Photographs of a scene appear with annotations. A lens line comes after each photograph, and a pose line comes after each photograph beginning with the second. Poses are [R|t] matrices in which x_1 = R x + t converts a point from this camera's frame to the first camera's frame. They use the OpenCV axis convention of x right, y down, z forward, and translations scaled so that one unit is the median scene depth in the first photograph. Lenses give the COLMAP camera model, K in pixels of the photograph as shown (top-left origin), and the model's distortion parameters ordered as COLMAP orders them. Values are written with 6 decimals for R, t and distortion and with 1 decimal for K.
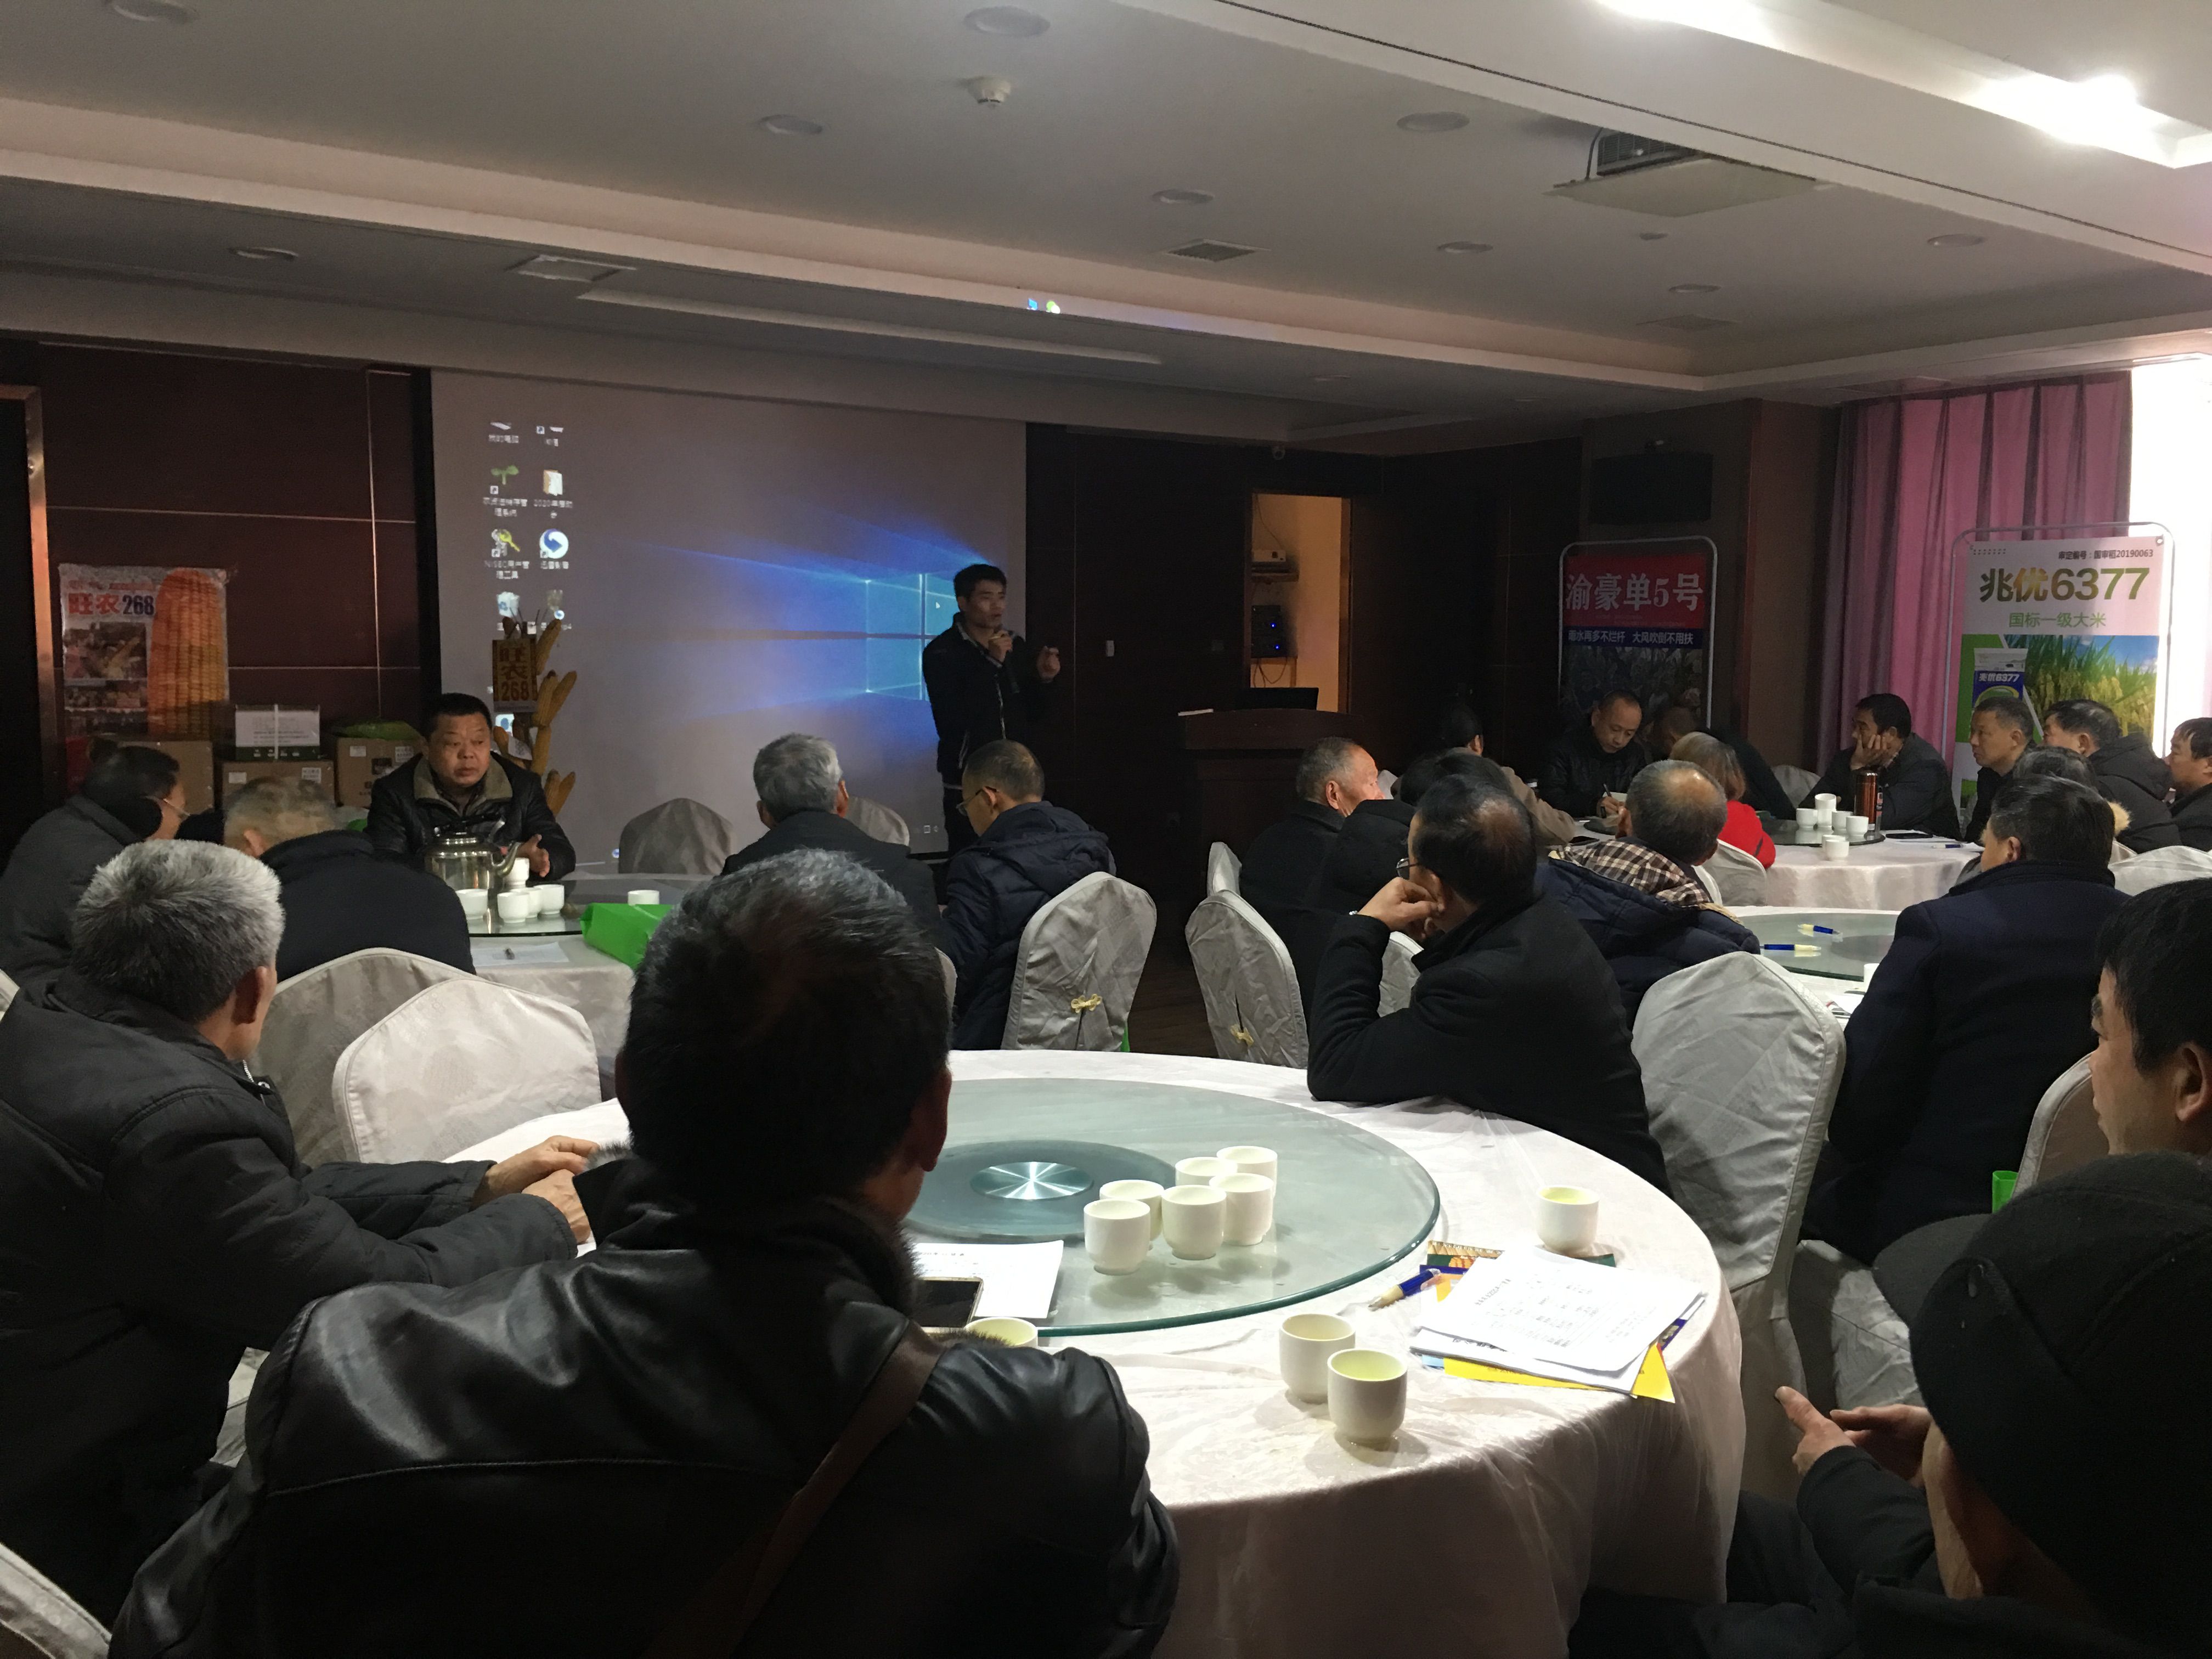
lens RADIAL K [[1898.4, 0, 1120.2], [0, 1898.4, 837.1], [0, 0, 1]] dist [0.026499, -0.009742]
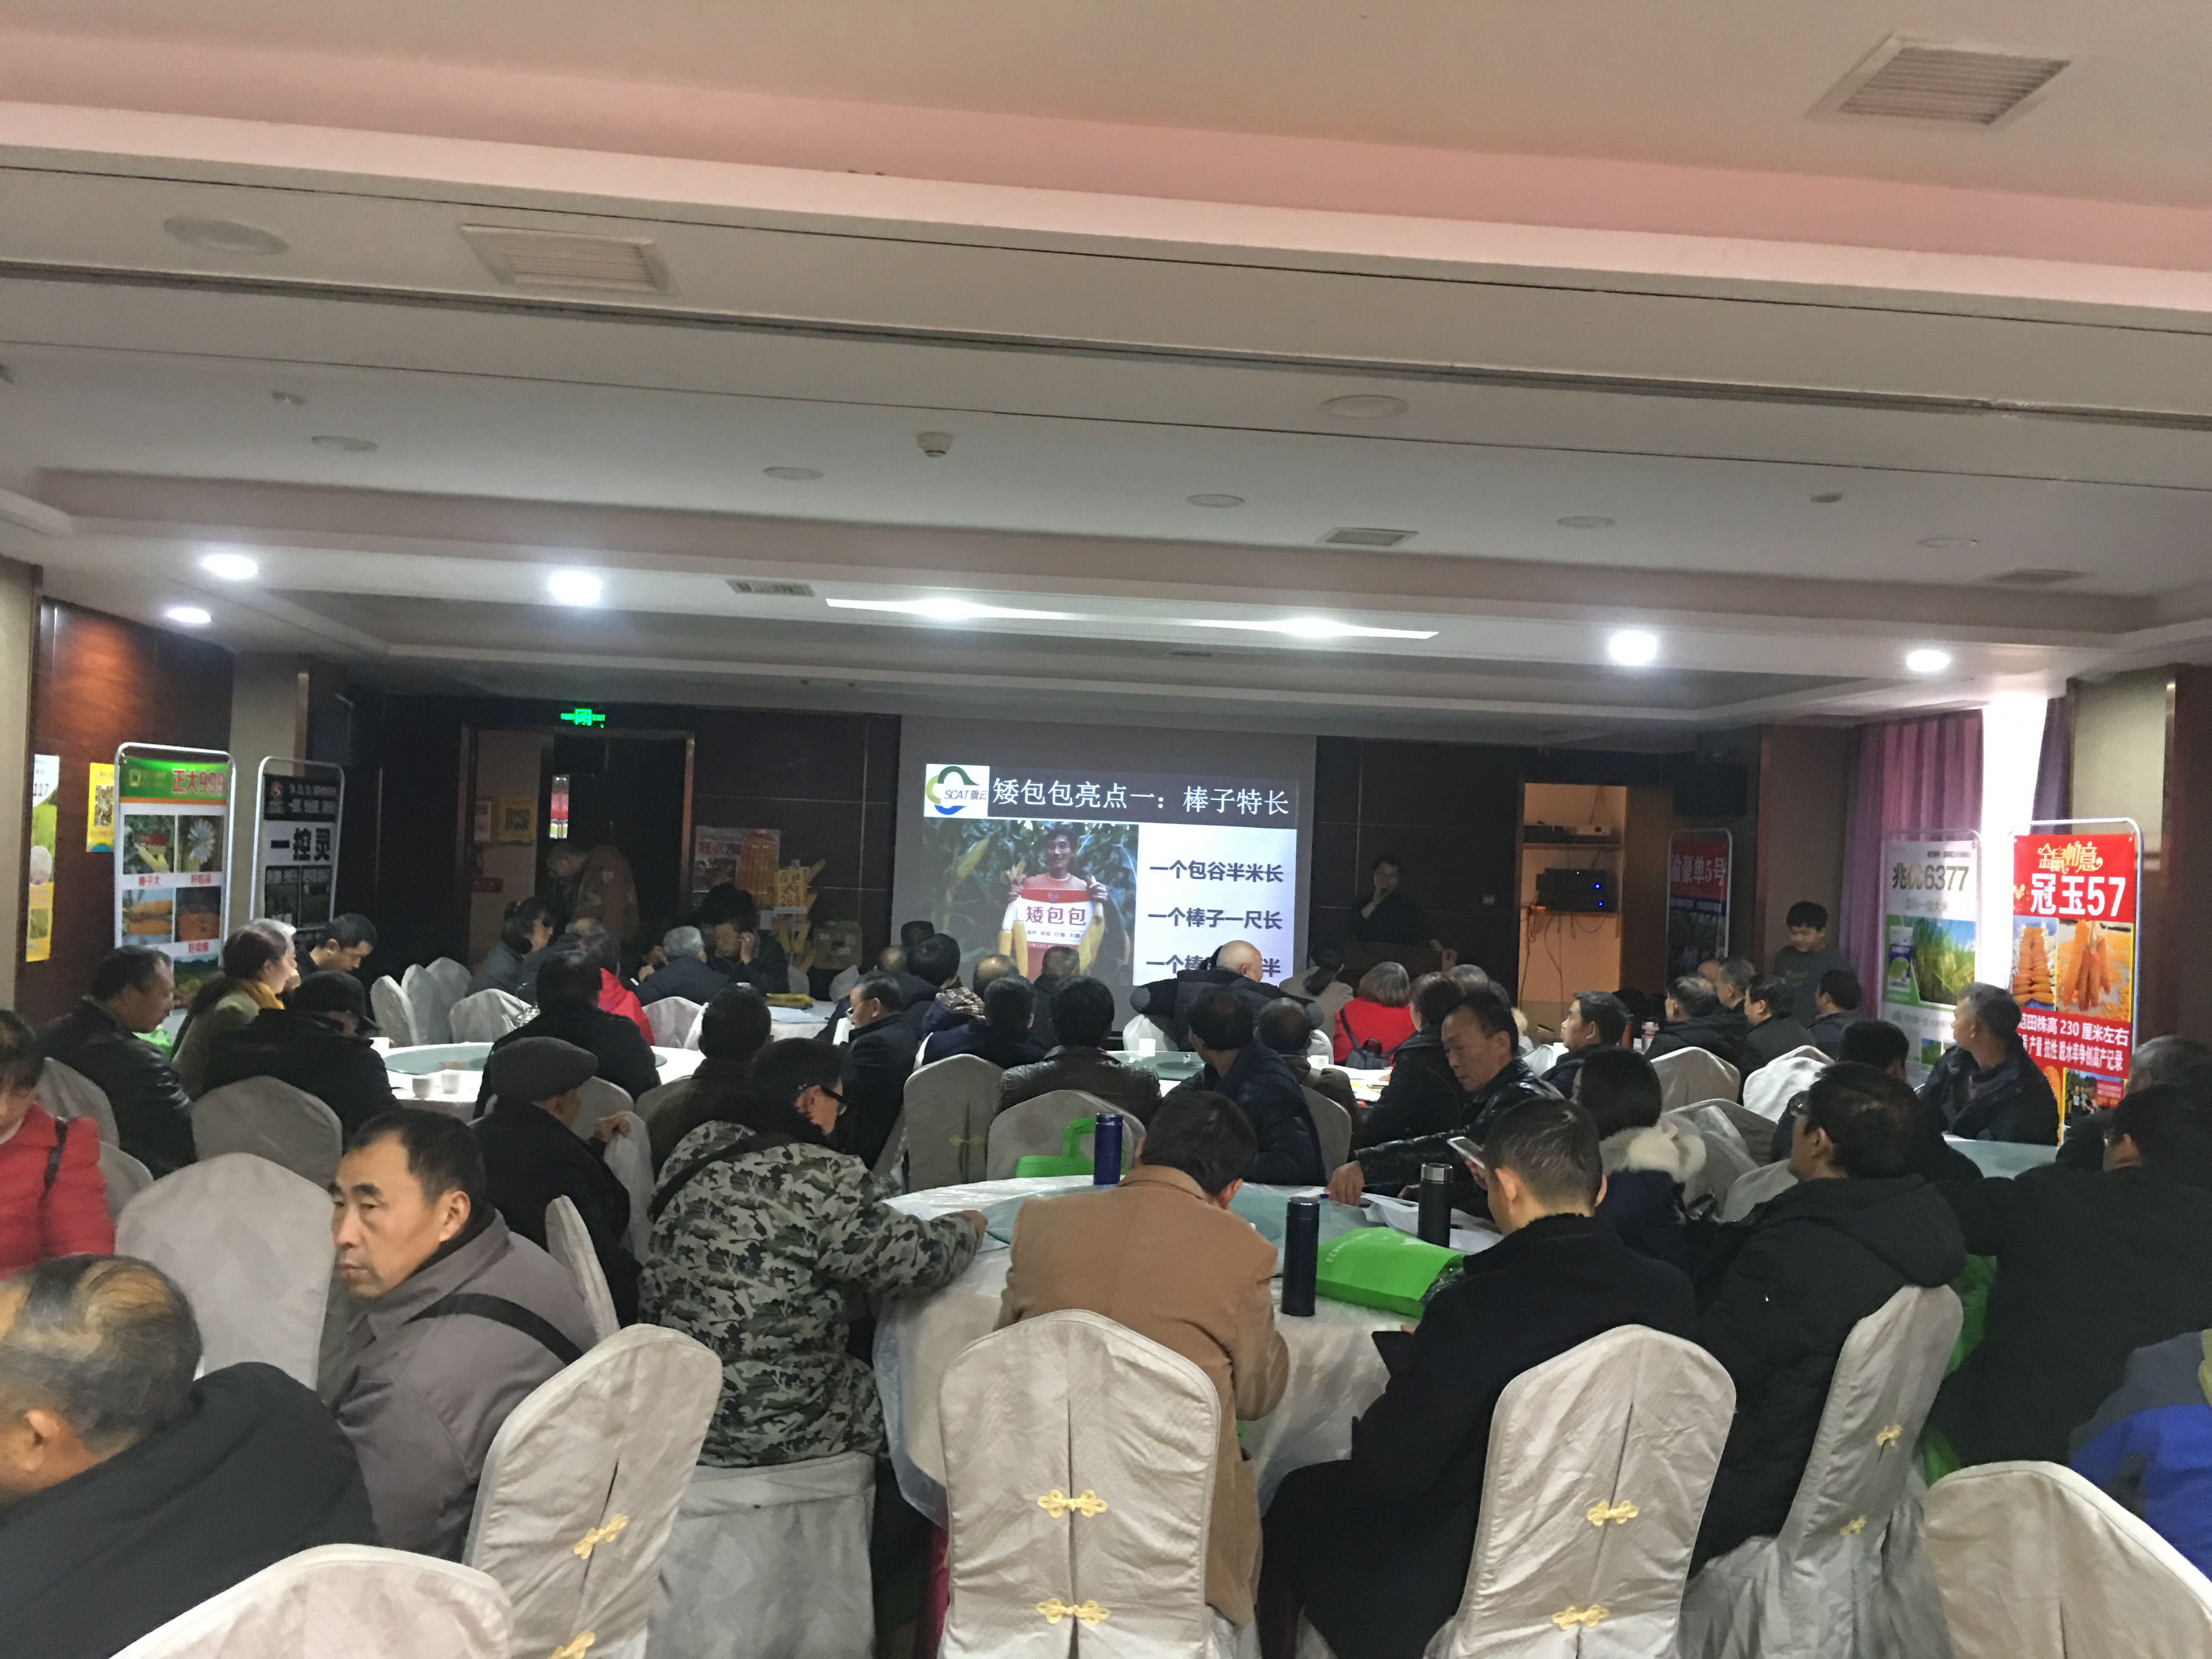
lens RADIAL K [[1898.4, 0, 1112.0], [0, 1898.4, 827.1], [0, 0, 1]] dist [0.026499, -0.009742]
pose [[0.857048, 0.023699, -0.514691, 0.601890], [-0.090792, 0.990256, -0.105589, 0.013255], [0.507174, 0.137225, 0.850849, -0.294432]]
